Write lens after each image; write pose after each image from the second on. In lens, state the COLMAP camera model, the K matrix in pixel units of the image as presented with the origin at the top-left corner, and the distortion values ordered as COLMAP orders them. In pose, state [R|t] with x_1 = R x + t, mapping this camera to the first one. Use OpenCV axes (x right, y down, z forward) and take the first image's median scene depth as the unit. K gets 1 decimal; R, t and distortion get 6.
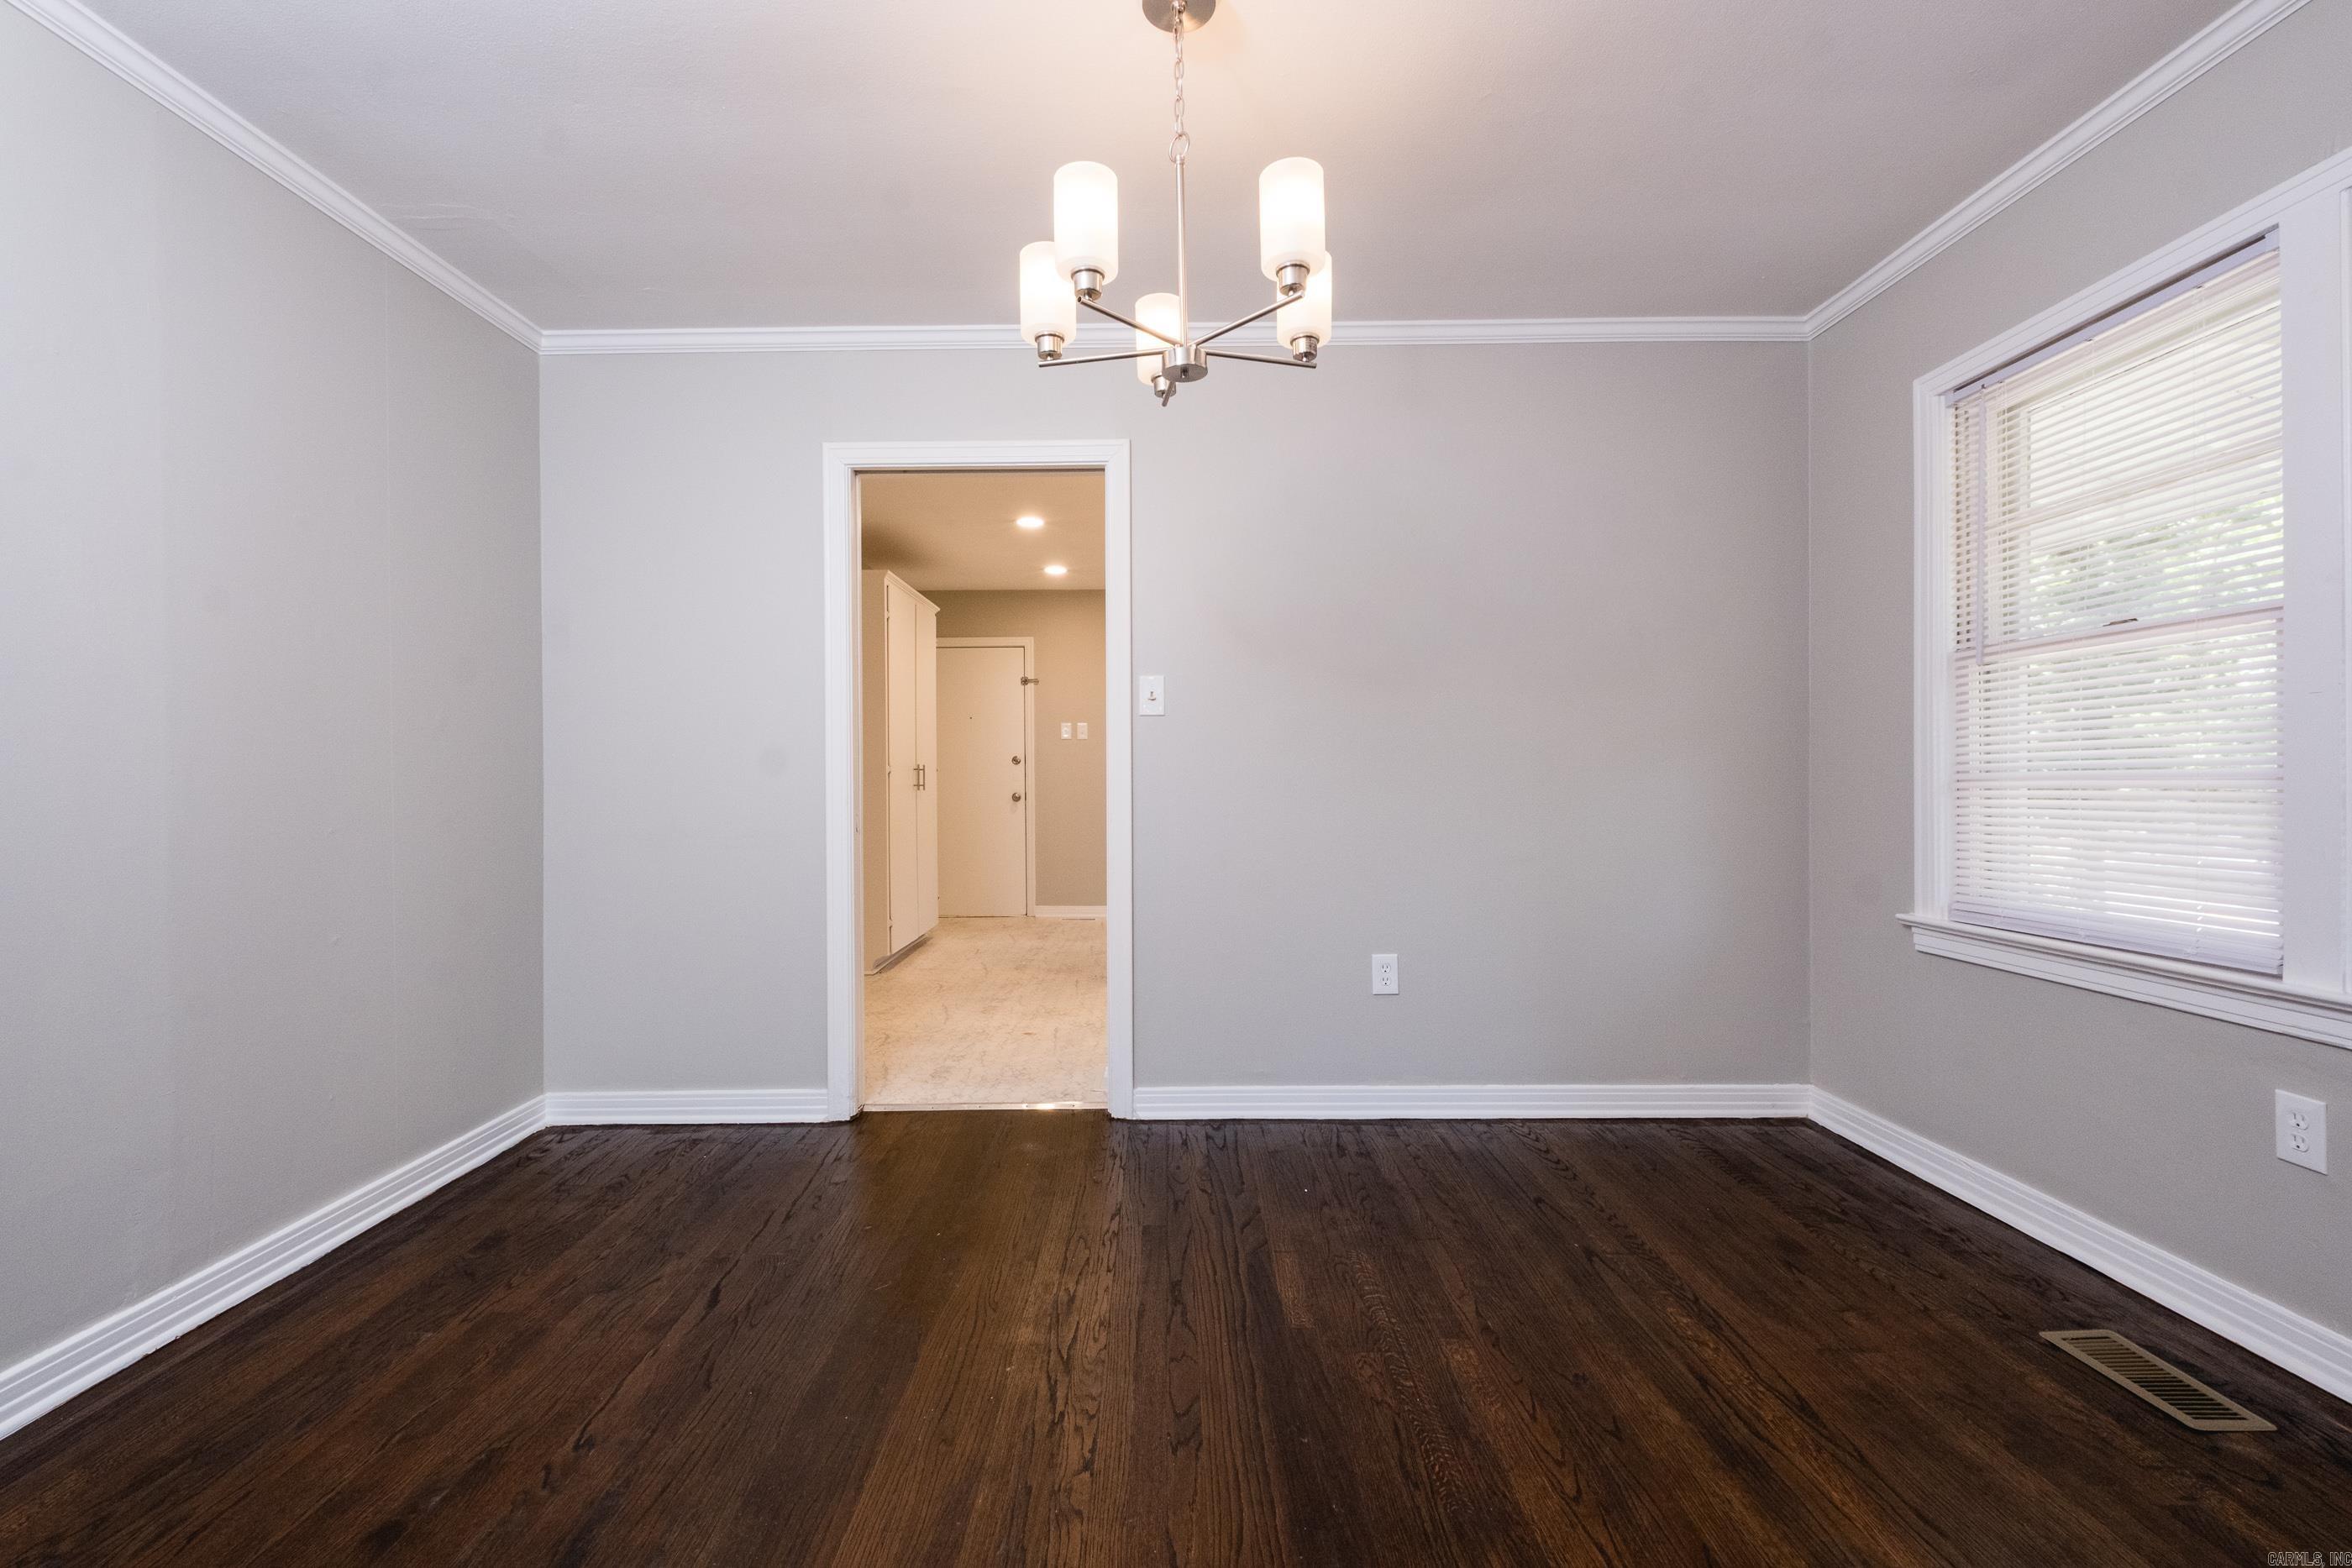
lens RADIAL K [[1025.5, 0, 1141.9], [0, 1025.5, 777.8], [0, 0, 1]] dist [0.006115, -0.005876]
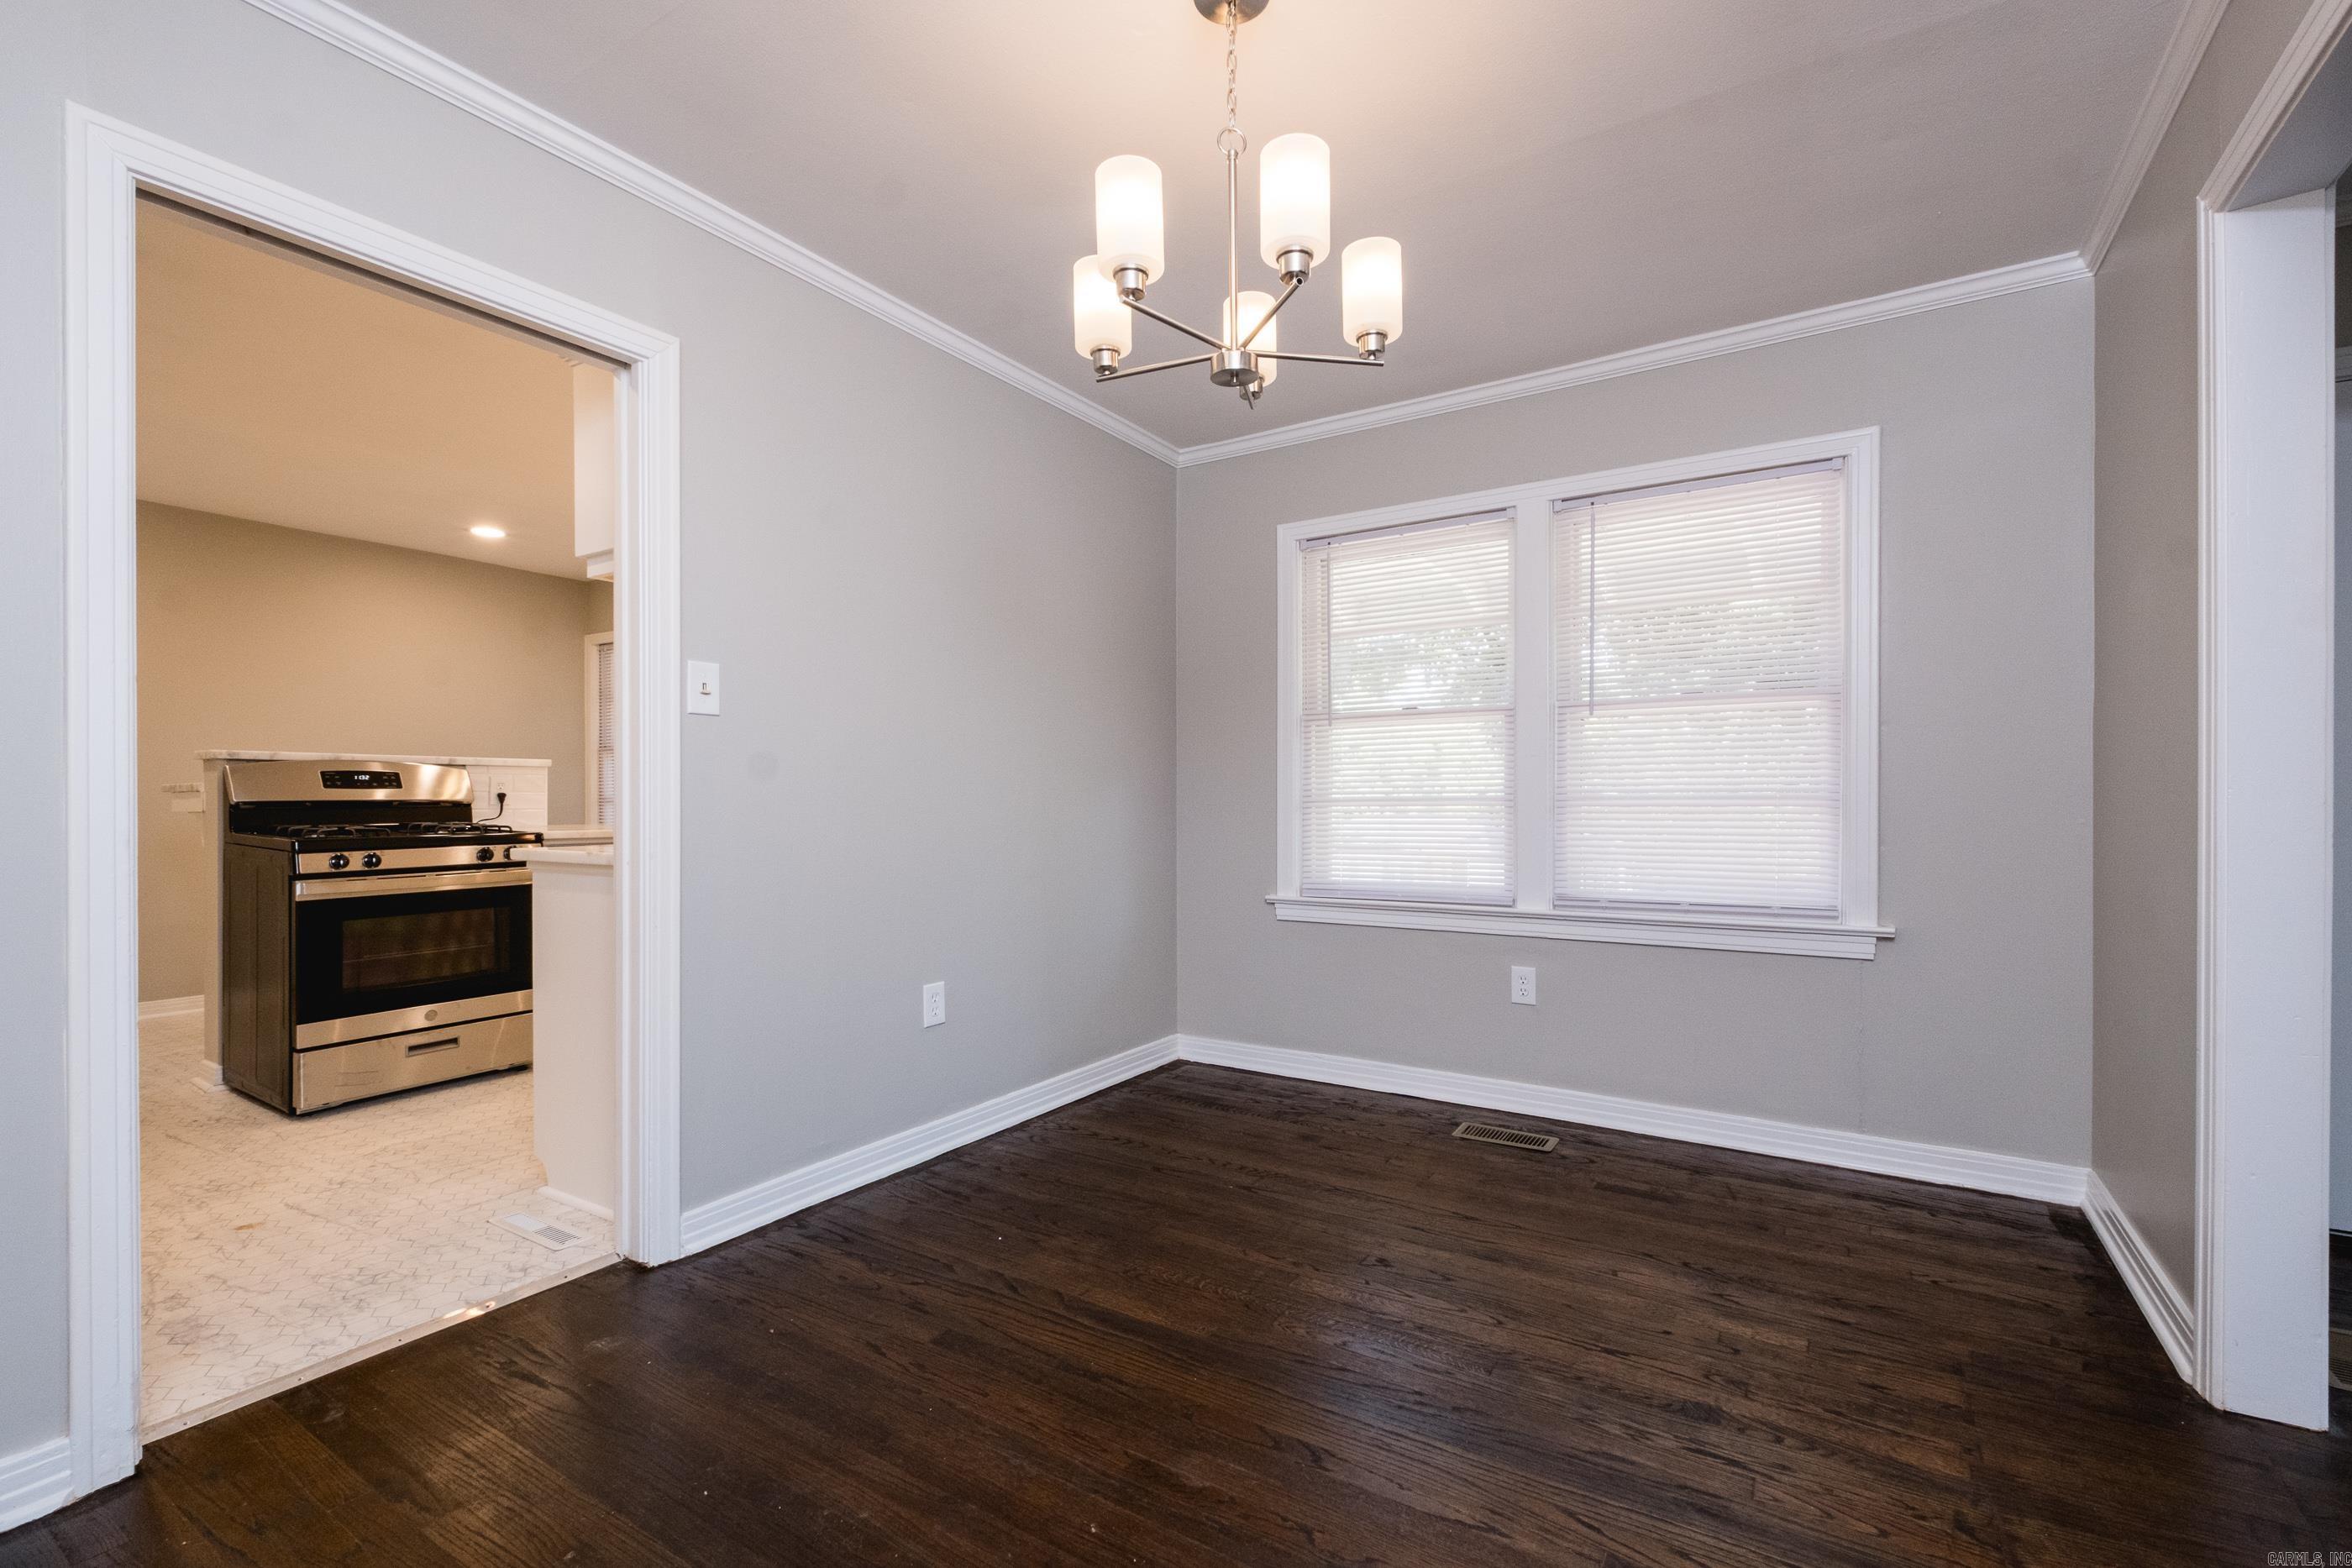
lens RADIAL K [[1025.5, 0, 1183.3], [0, 1025.5, 796.6], [0, 0, 1]] dist [0.006115, -0.005876]
pose [[0.515465, 0.006612, 0.856885, -0.554592], [-0.003021, 0.999978, -0.005899, 0.004146], [-0.856905, 0.000452, 0.515473, 0.371305]]
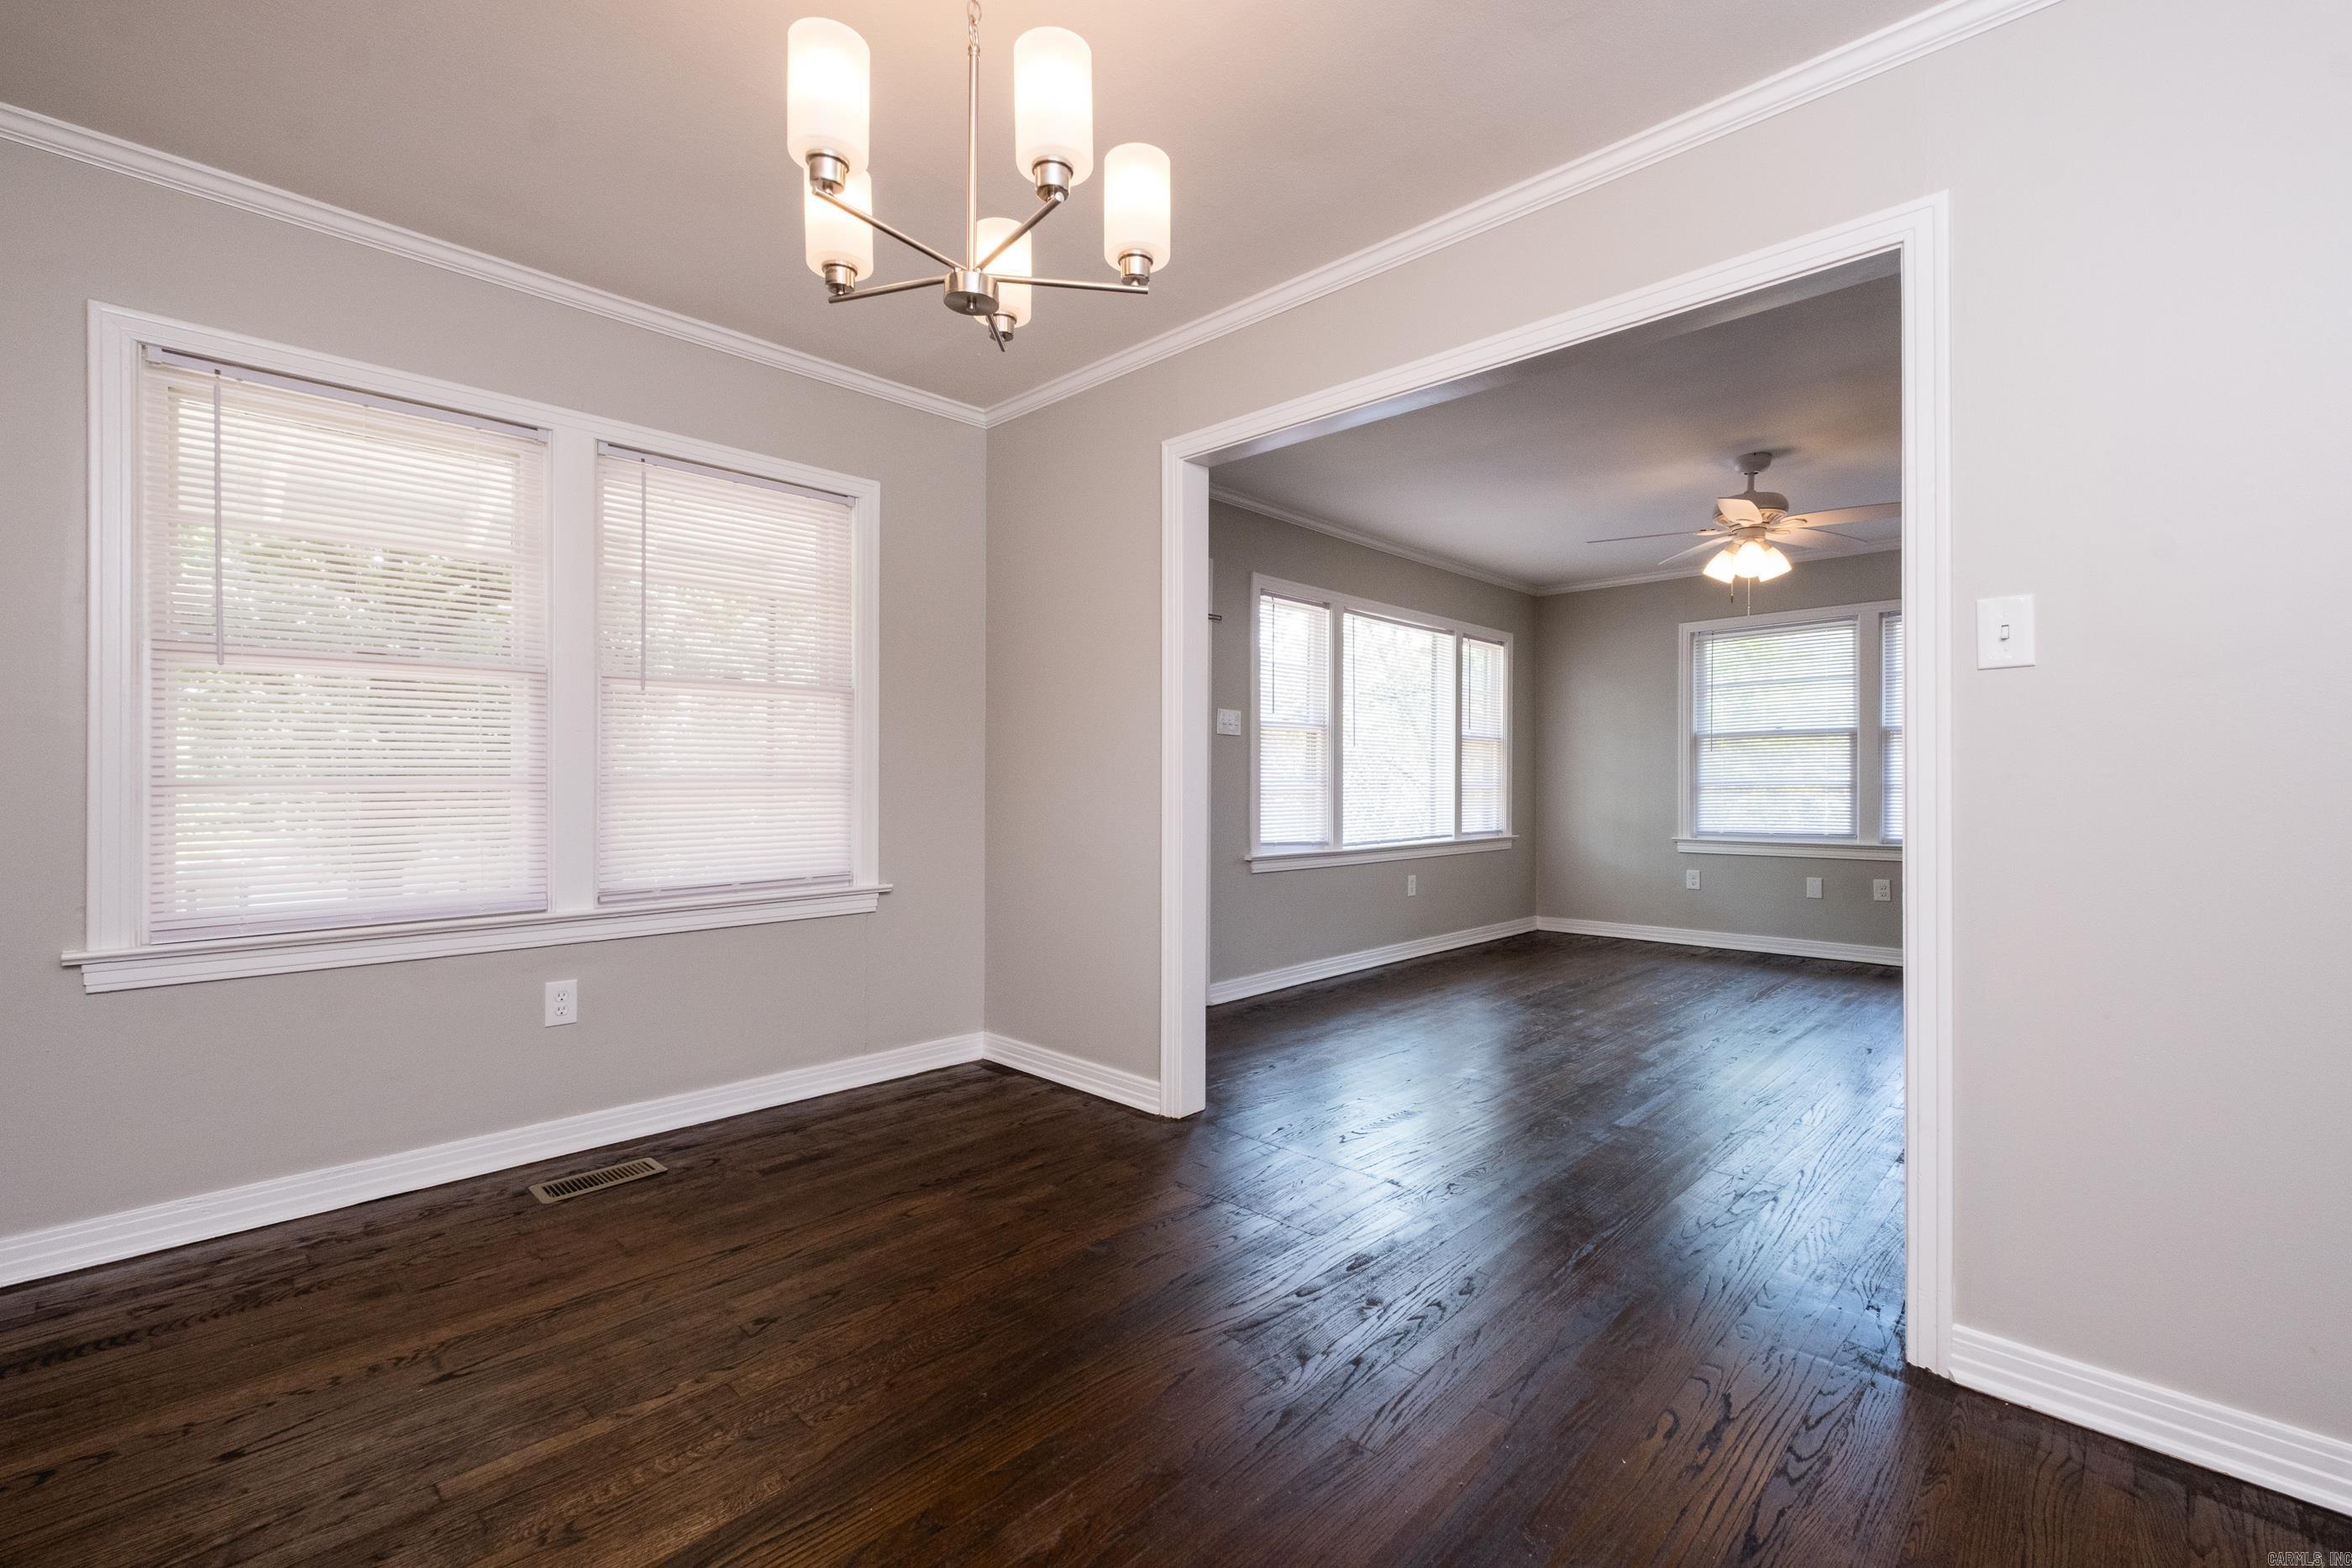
lens RADIAL K [[1025.5, 0, 1175.5], [0, 1025.5, 781.1], [0, 0, 1]] dist [0.006115, -0.005876]
pose [[-0.744354, 0.010970, 0.667695, -0.438642], [0.006671, 0.999937, -0.008991, 0.012541], [-0.667752, -0.002238, -0.744380, 1.034273]]
